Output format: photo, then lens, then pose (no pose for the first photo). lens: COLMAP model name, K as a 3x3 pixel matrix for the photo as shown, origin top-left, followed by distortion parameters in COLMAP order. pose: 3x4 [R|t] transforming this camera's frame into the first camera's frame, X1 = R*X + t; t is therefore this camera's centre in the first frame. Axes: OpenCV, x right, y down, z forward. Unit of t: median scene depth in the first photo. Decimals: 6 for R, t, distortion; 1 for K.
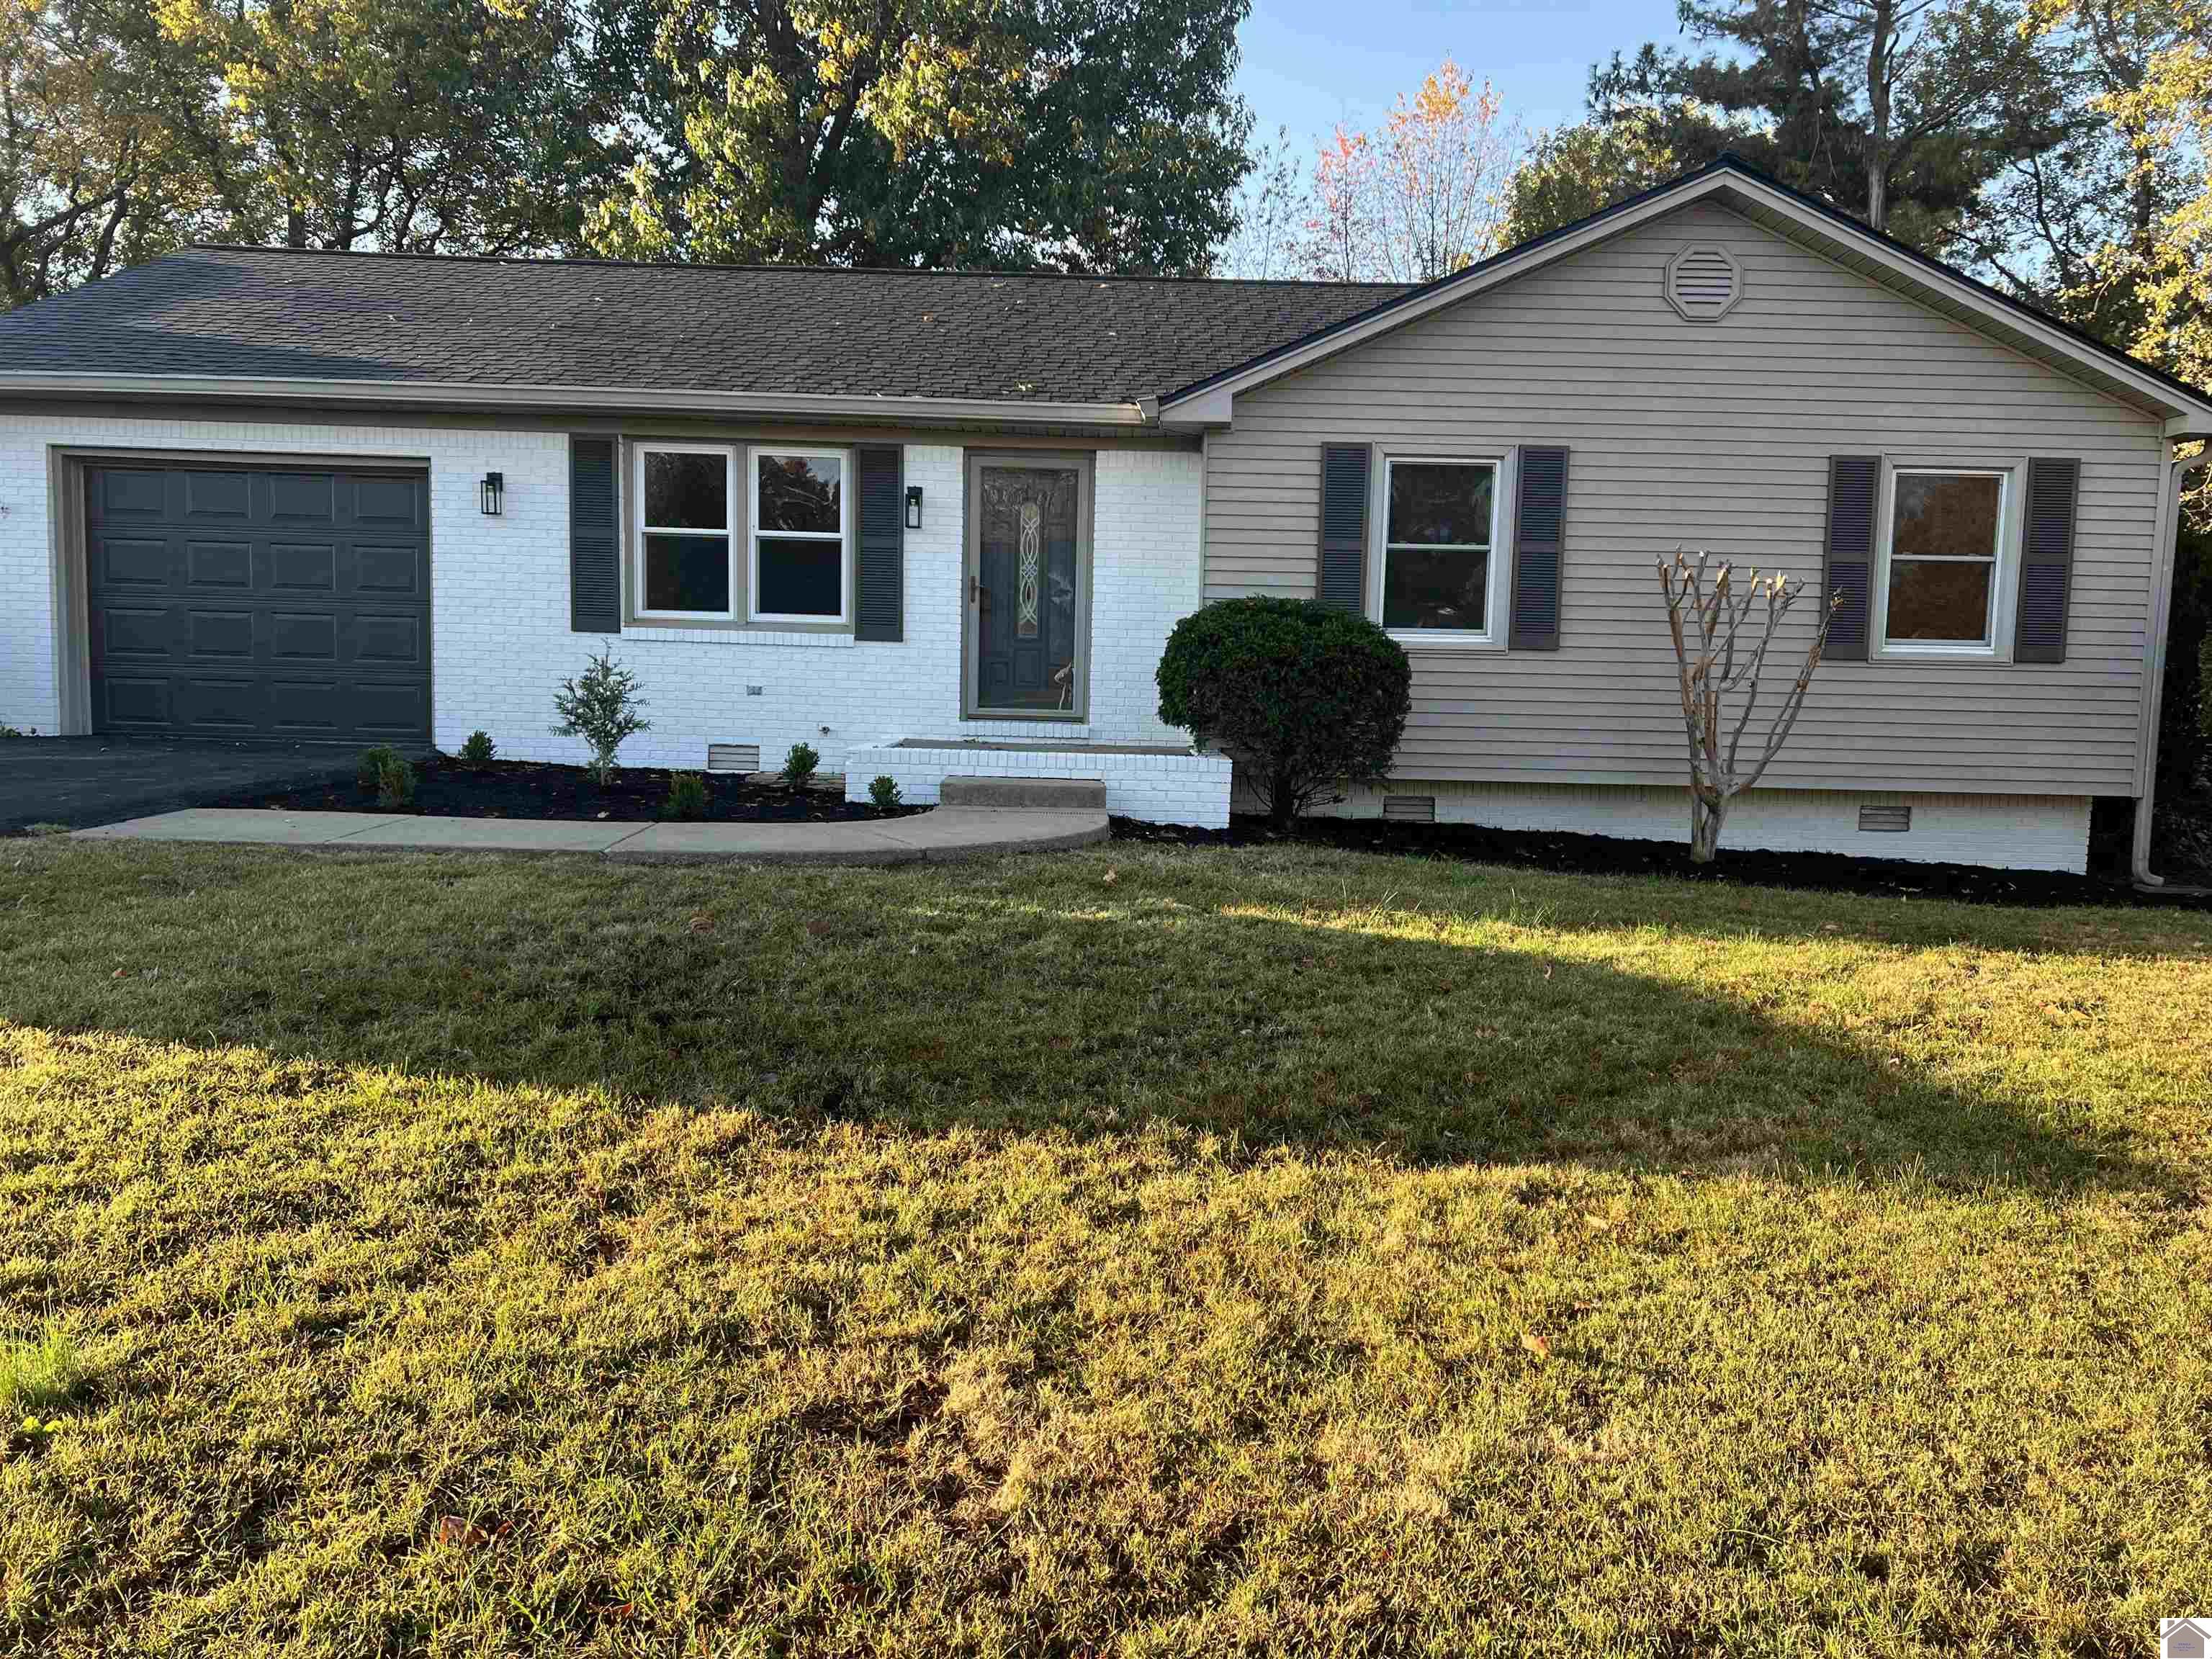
lens RADIAL K [[1665.4, 0, 1115.8], [0, 1665.4, 837.1], [0, 0, 1]] dist [0.069135, -0.093278]
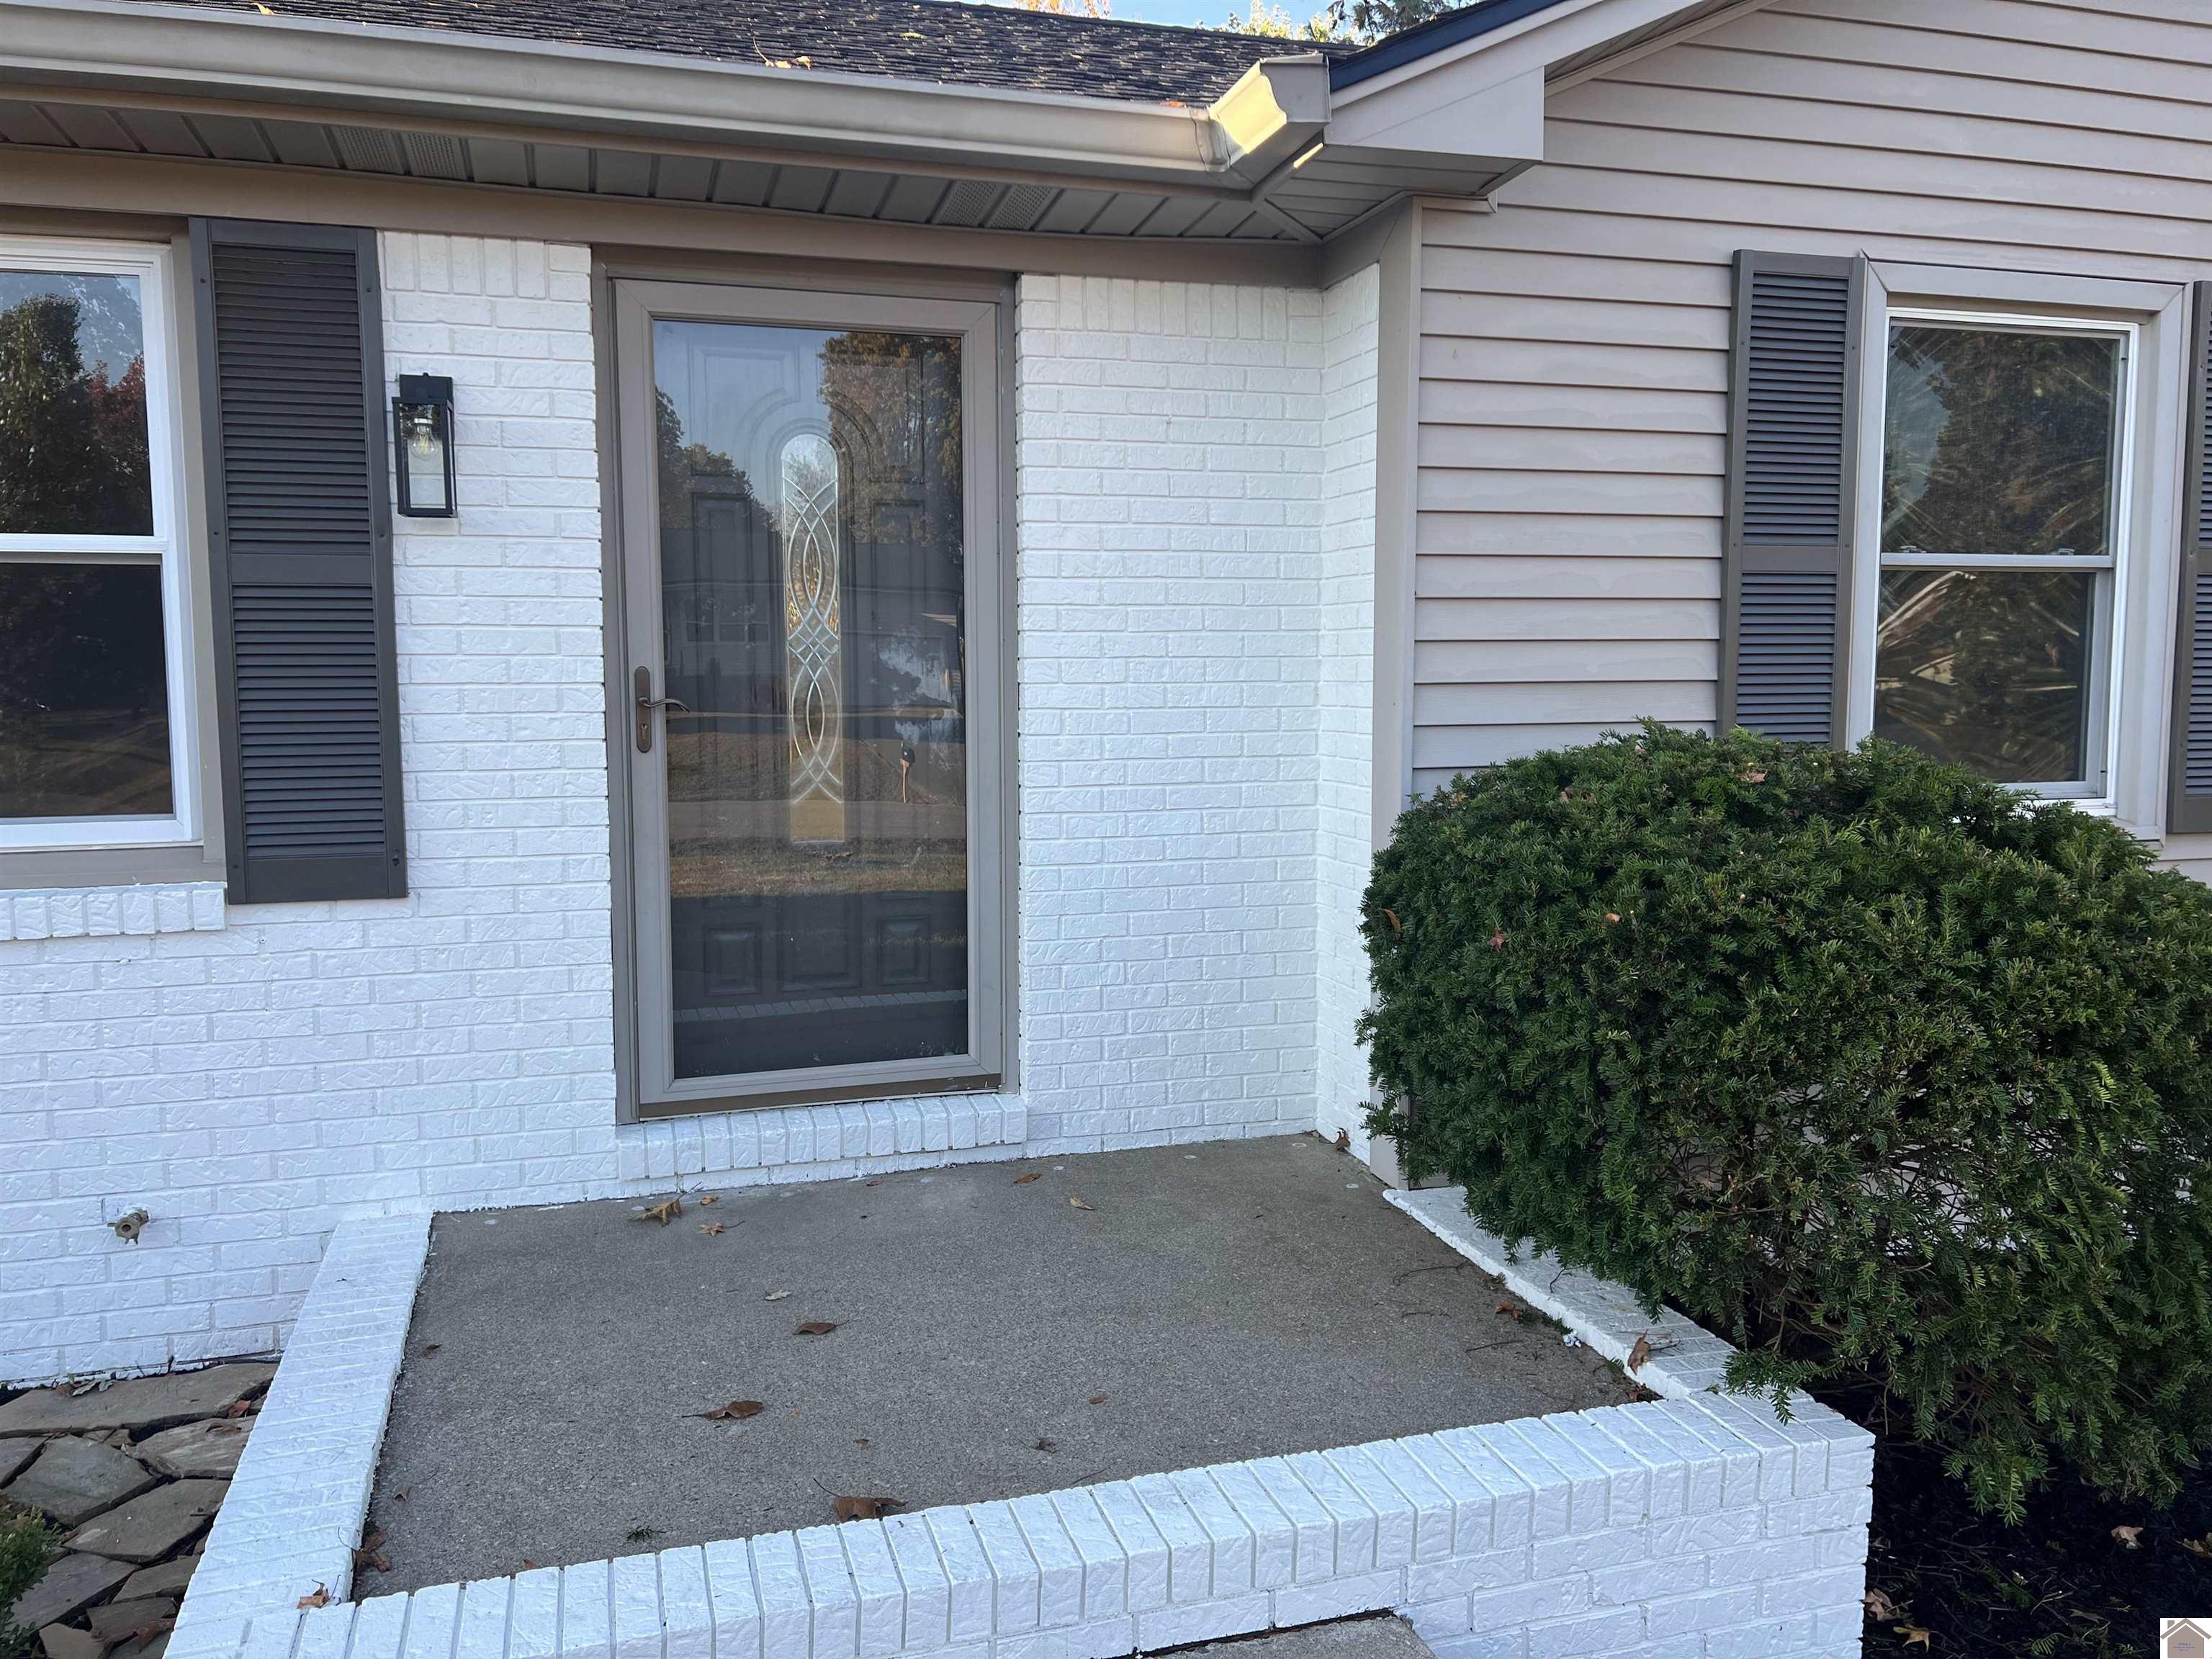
lens RADIAL K [[1663.3, 0, 1097.7], [0, 1663.3, 806.7], [0, 0, 1]] dist [0.041760, -0.051724]
pose [[0.962576, -0.052218, 0.265932, -0.088461], [0.055212, 0.998467, -0.003790, -0.126319], [-0.265327, 0.018331, 0.963984, 0.685307]]
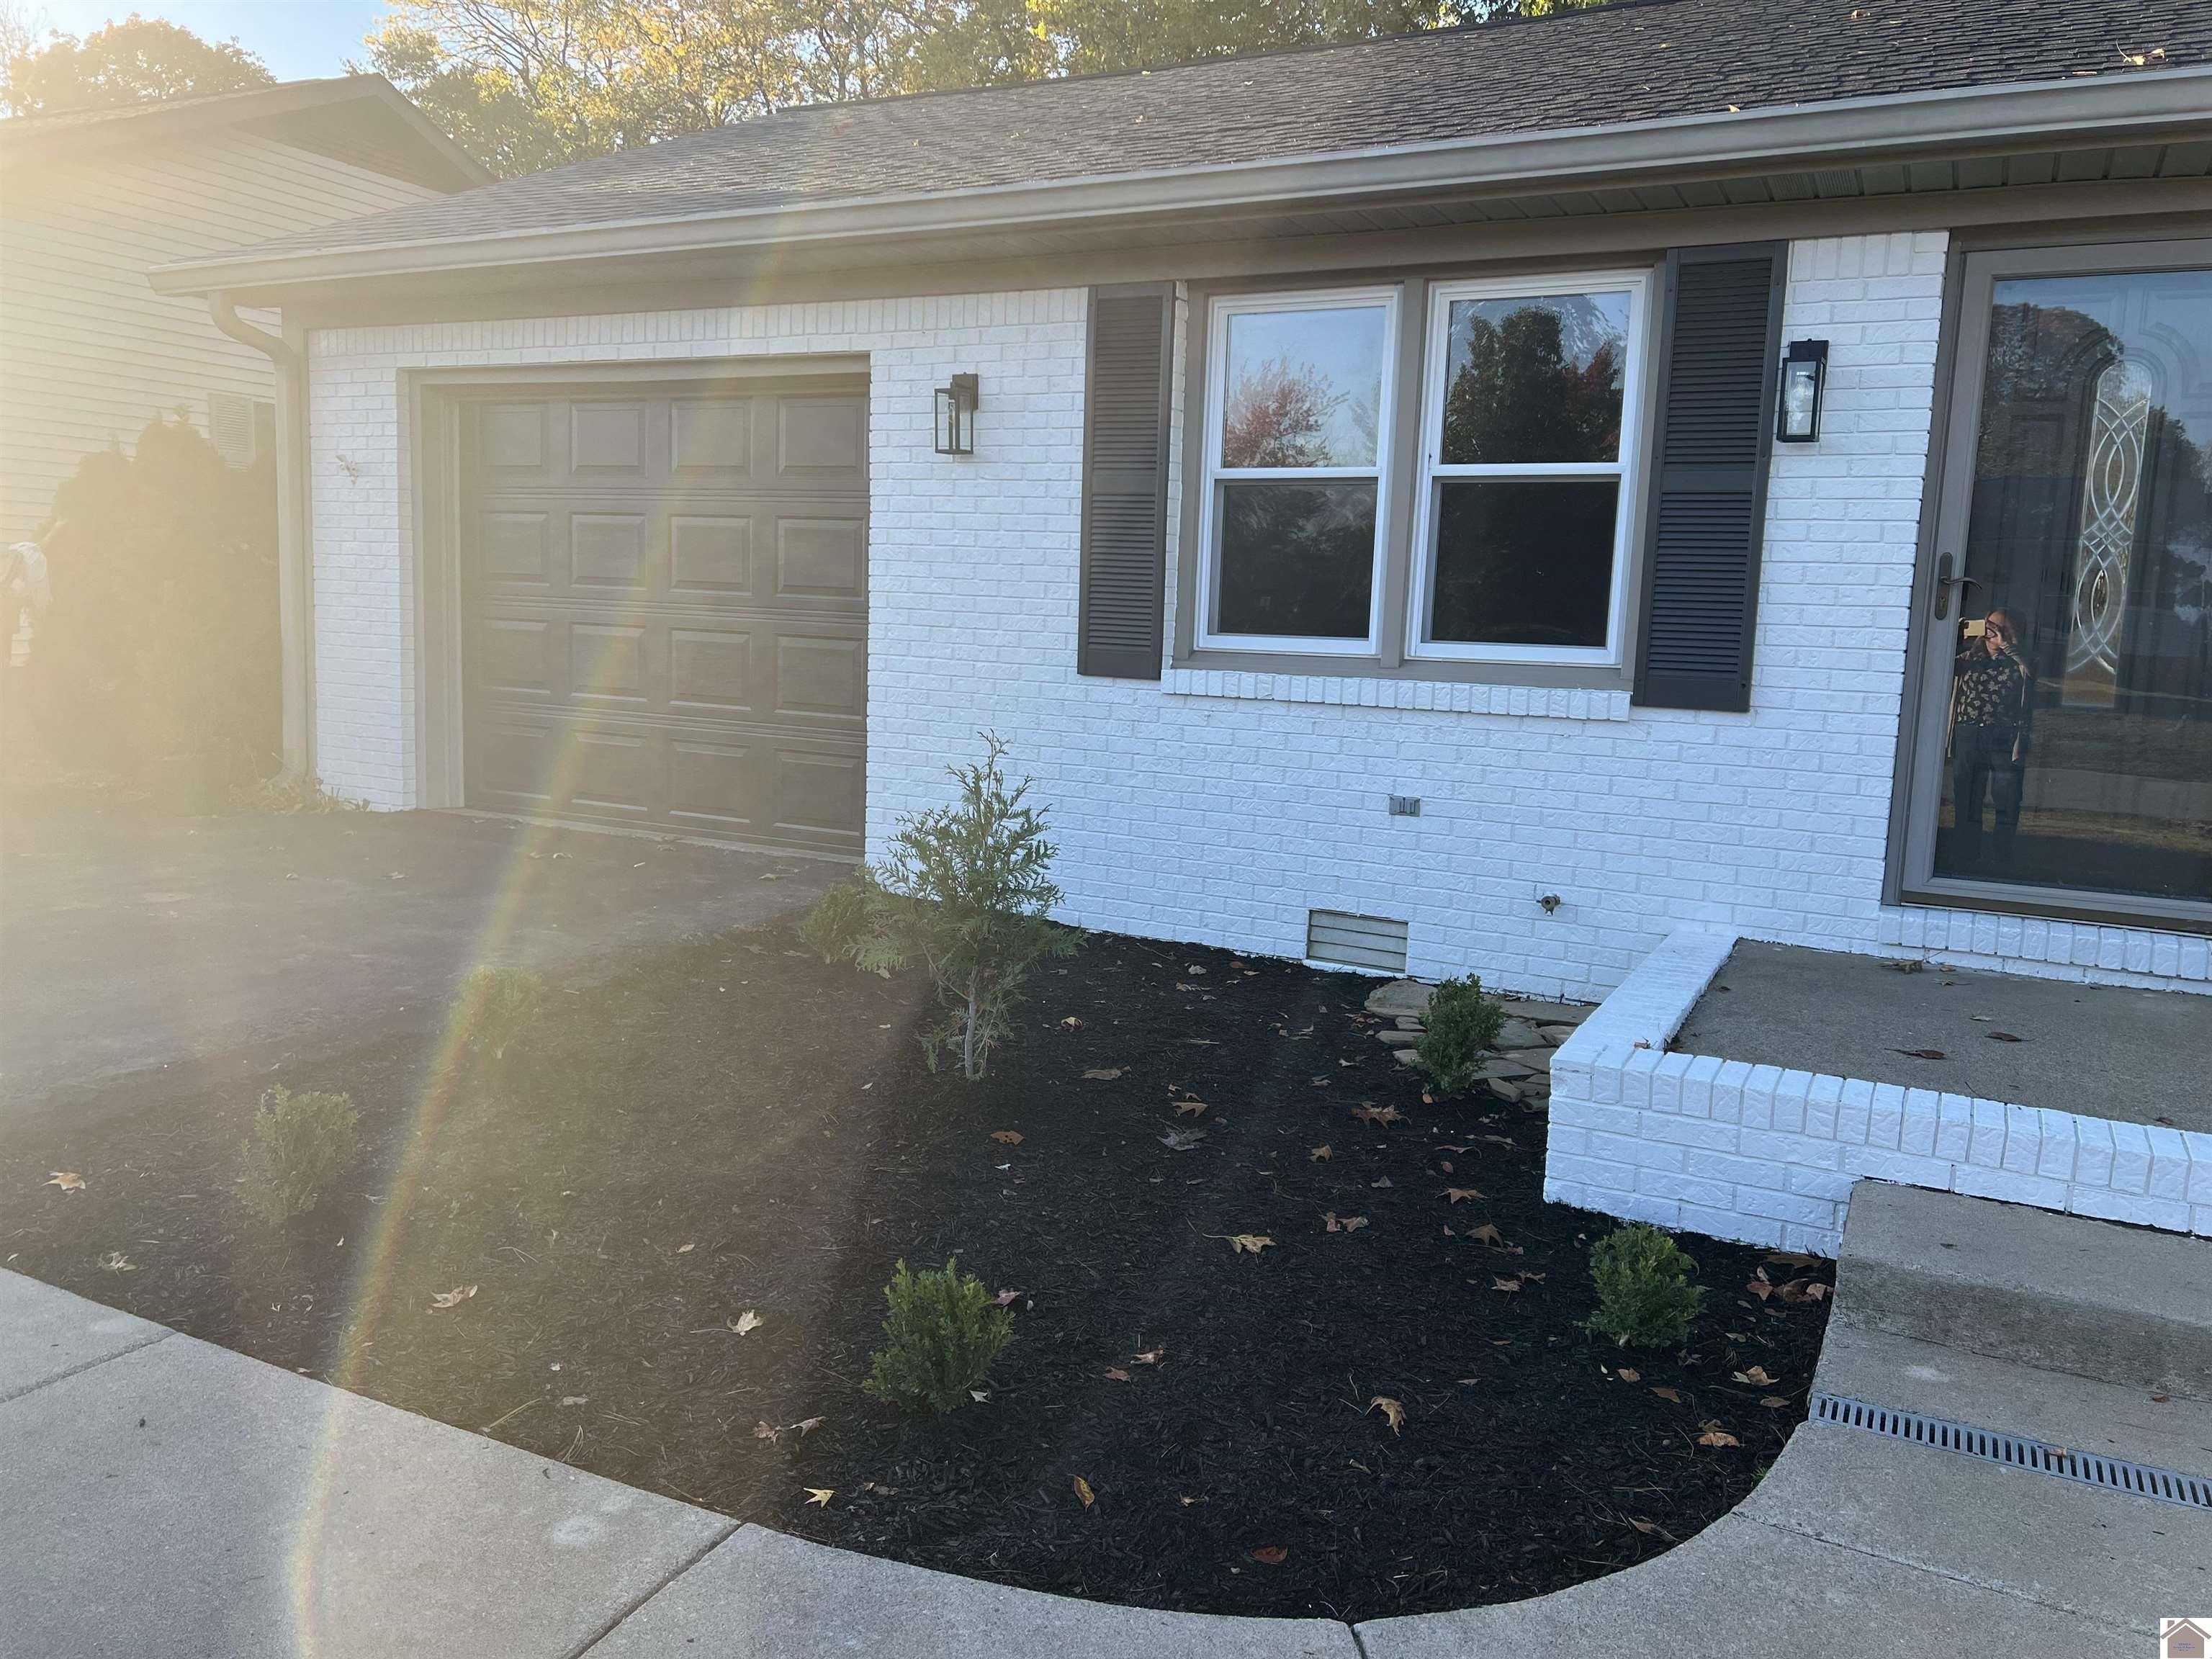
lens RADIAL K [[1665.4, 0, 1115.8], [0, 1665.4, 837.1], [0, 0, 1]] dist [0.069135, -0.093278]
pose [[0.879757, 0.070557, -0.470158, -0.066502], [-0.061020, 0.997504, 0.035517, -0.091545], [0.471491, -0.002557, 0.881867, 0.550851]]
